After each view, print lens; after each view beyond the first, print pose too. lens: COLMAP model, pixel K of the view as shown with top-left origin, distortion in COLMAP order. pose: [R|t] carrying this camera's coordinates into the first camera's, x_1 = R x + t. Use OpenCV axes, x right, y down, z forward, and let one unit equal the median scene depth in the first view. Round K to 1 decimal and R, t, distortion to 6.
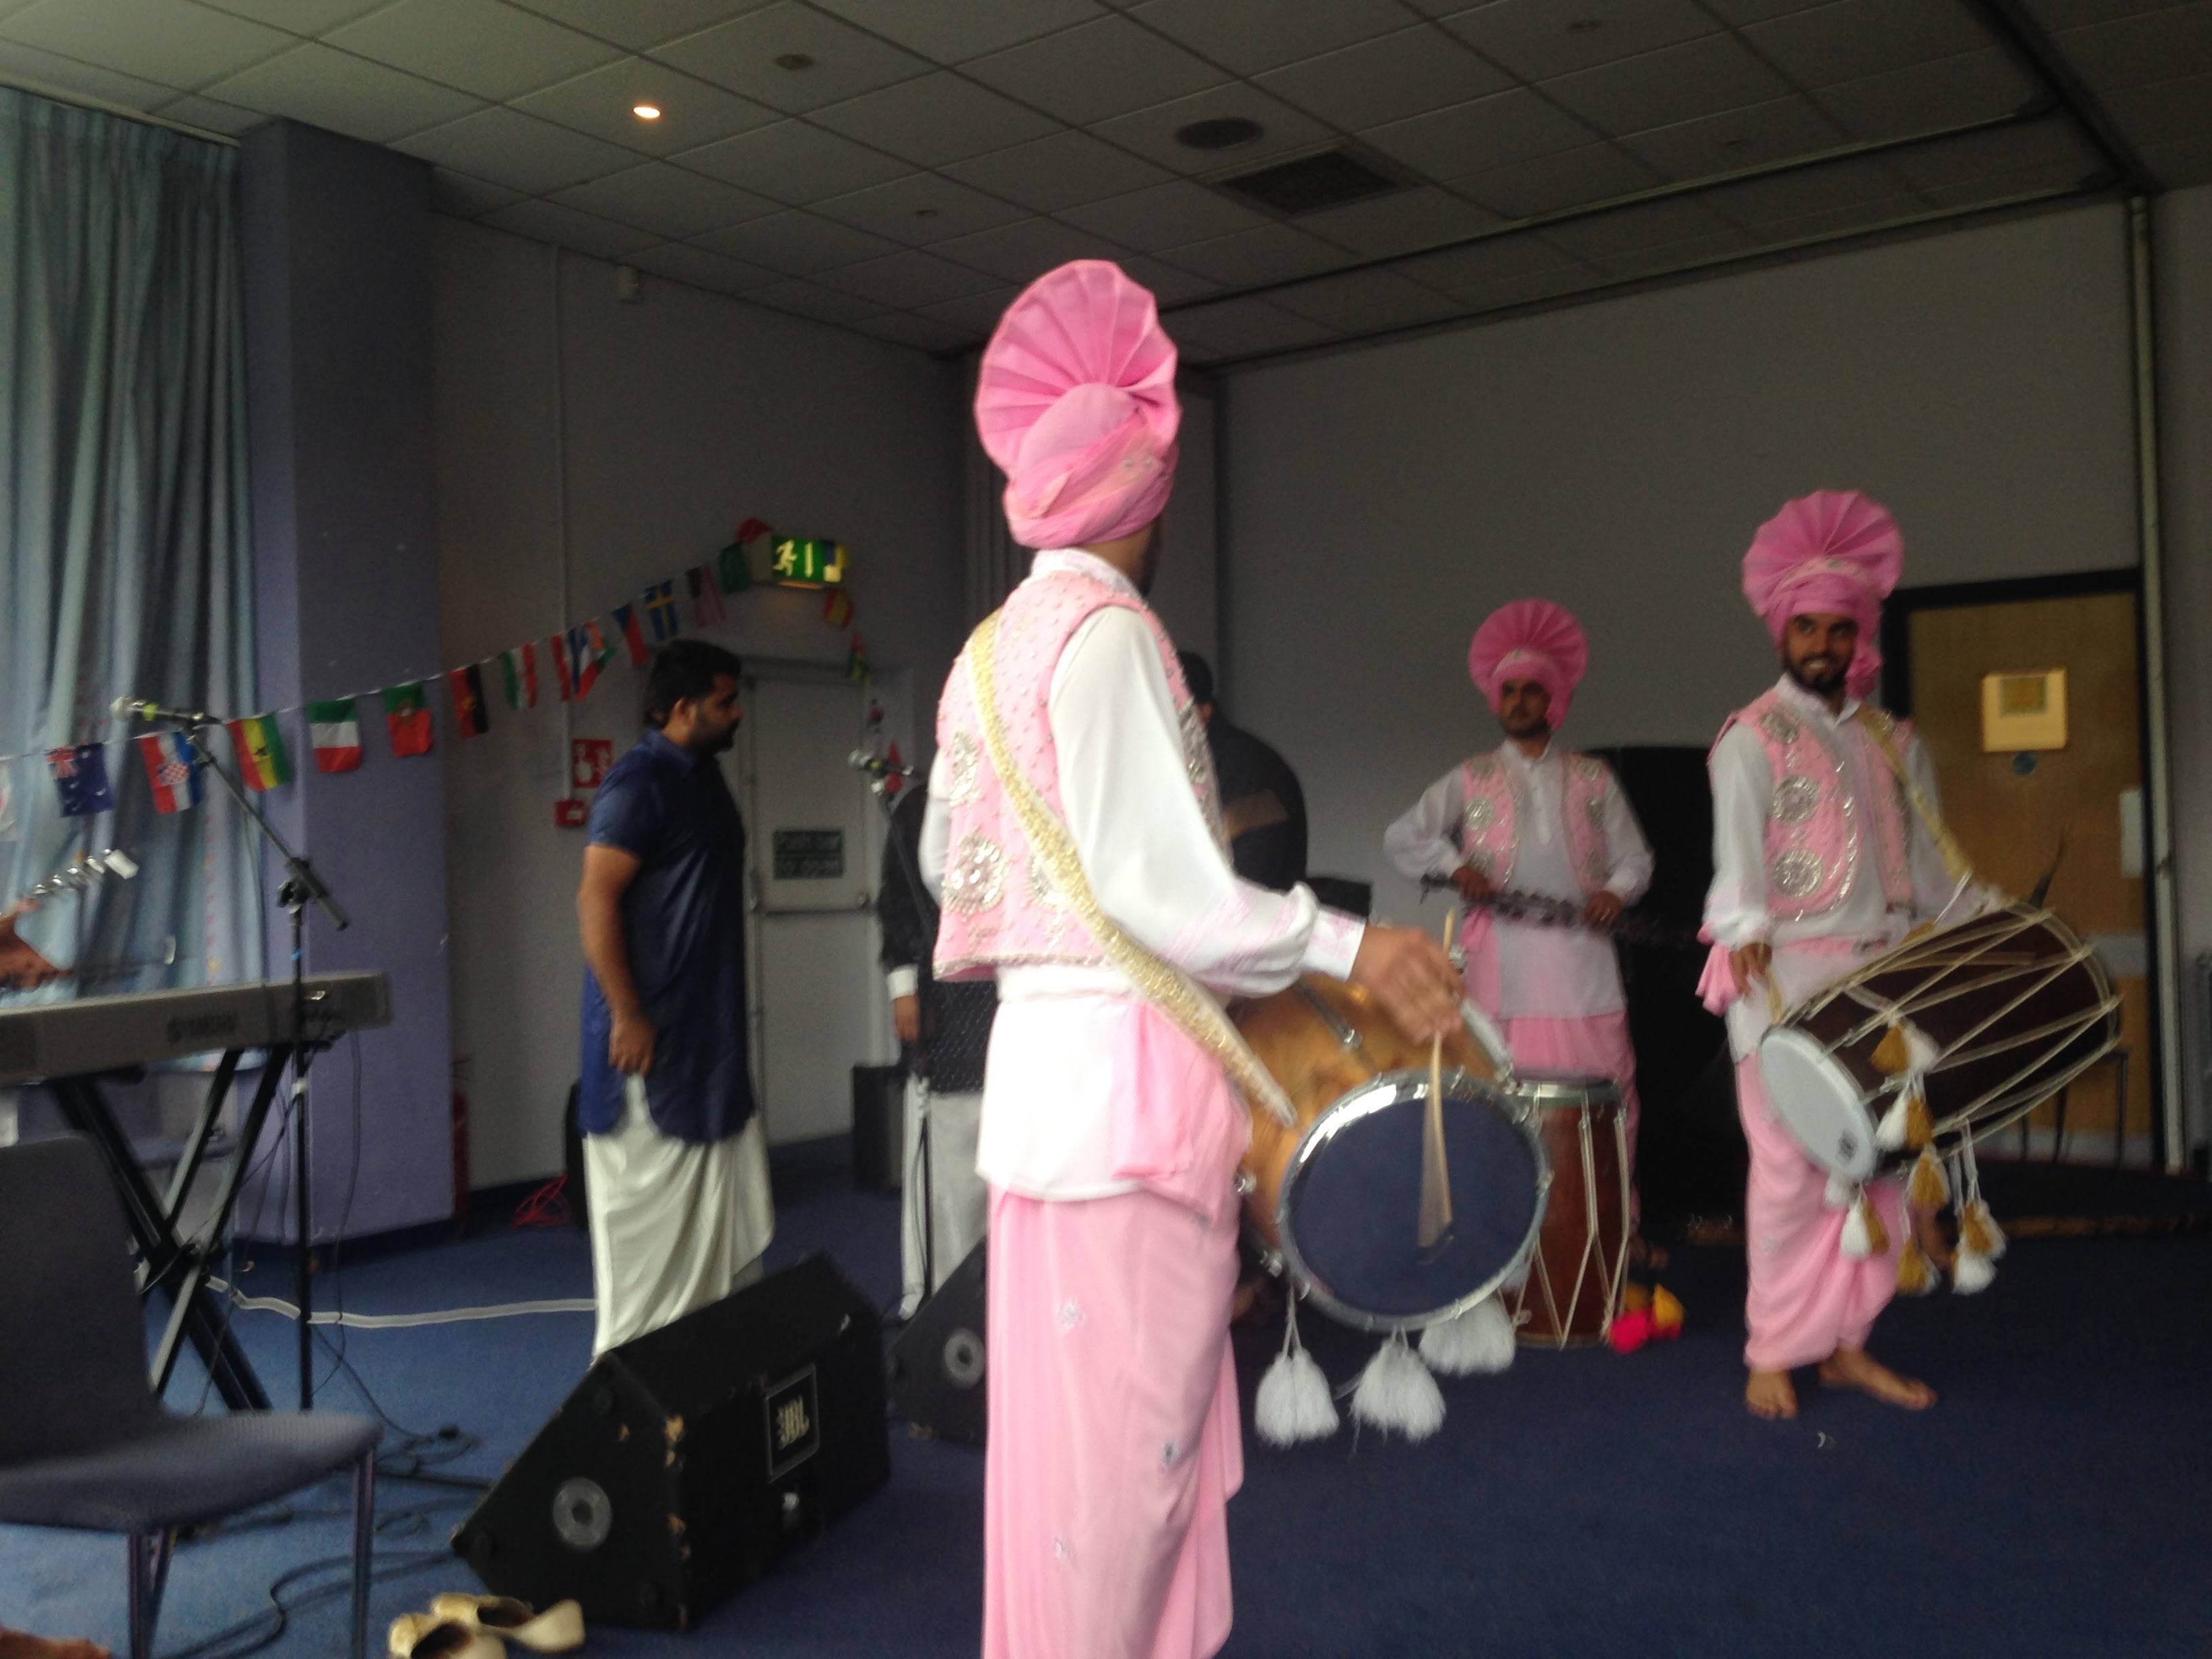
lens RADIAL K [[2083.2, 0, 1106.0], [0, 2083.2, 829.5], [0, 0, 1]] dist [0.181017, -0.392967]
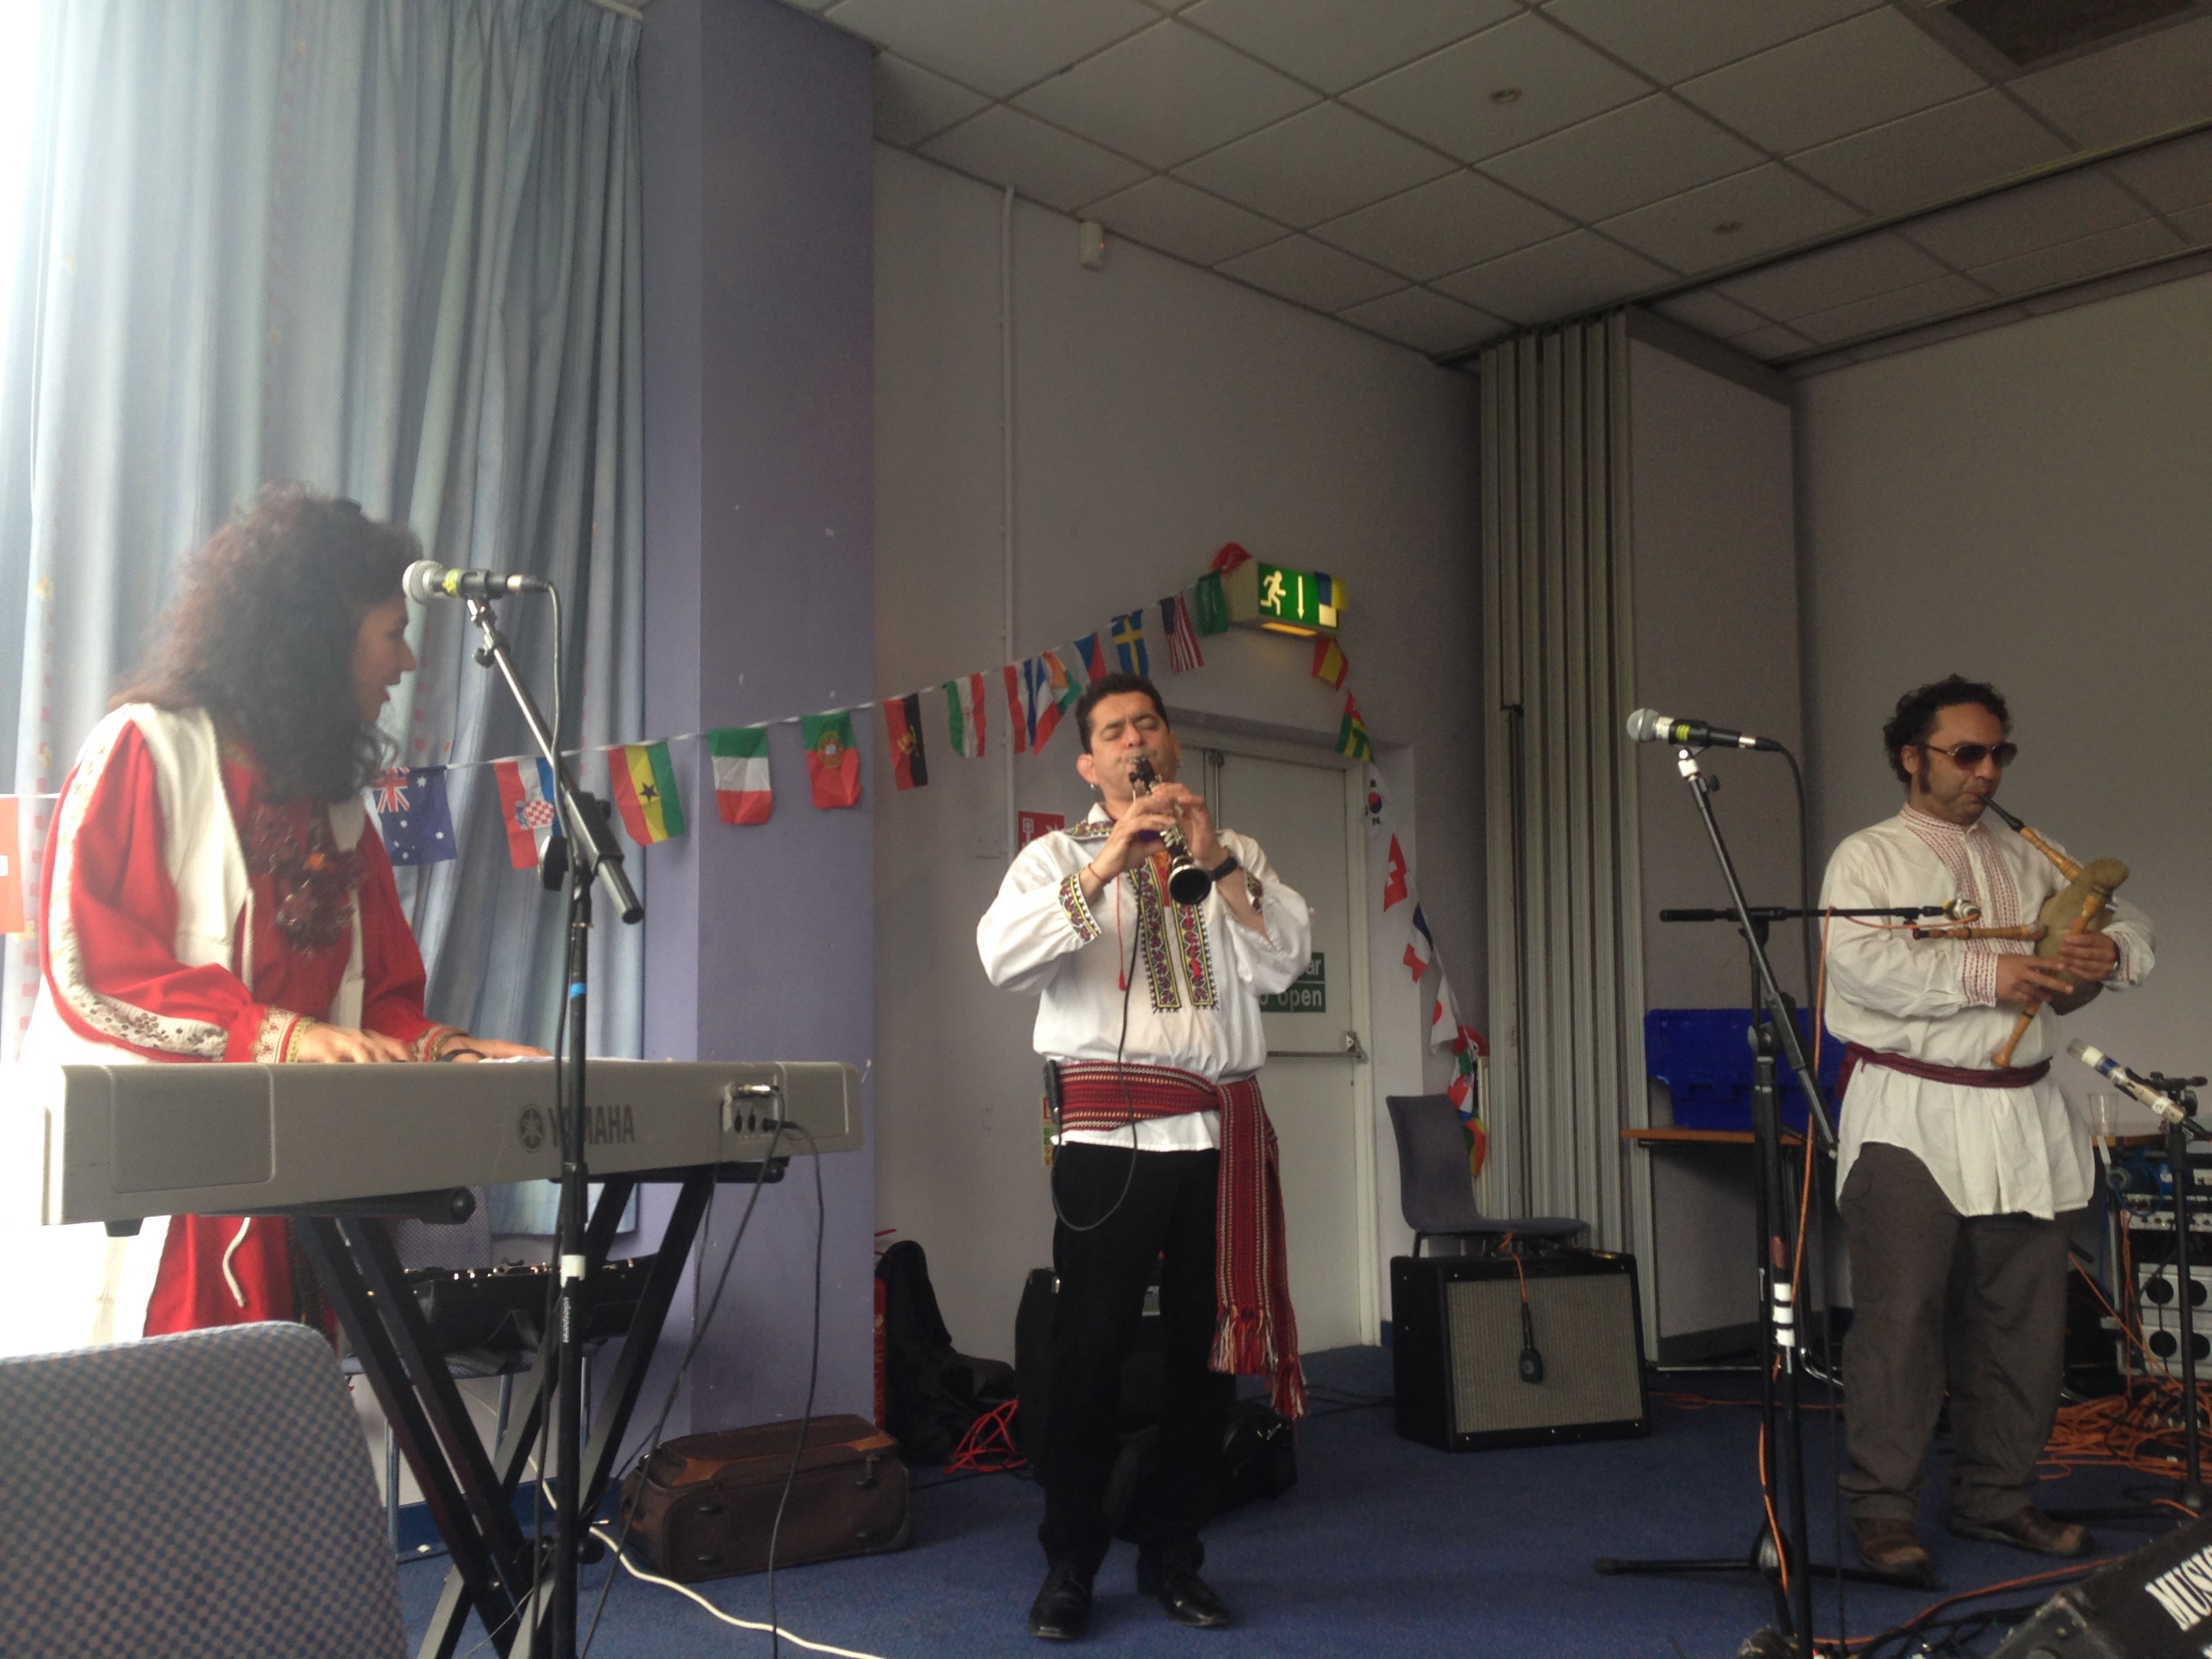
lens RADIAL K [[2104.0, 0, 1093.1], [0, 2104.0, 854.8], [0, 0, 1]] dist [0.094454, -0.255432]
pose [[0.989207, 0.002690, -0.146497, -0.124111], [-0.014982, 0.996448, -0.082867, 0.039365], [0.145754, 0.084168, 0.985734, 0.271820]]
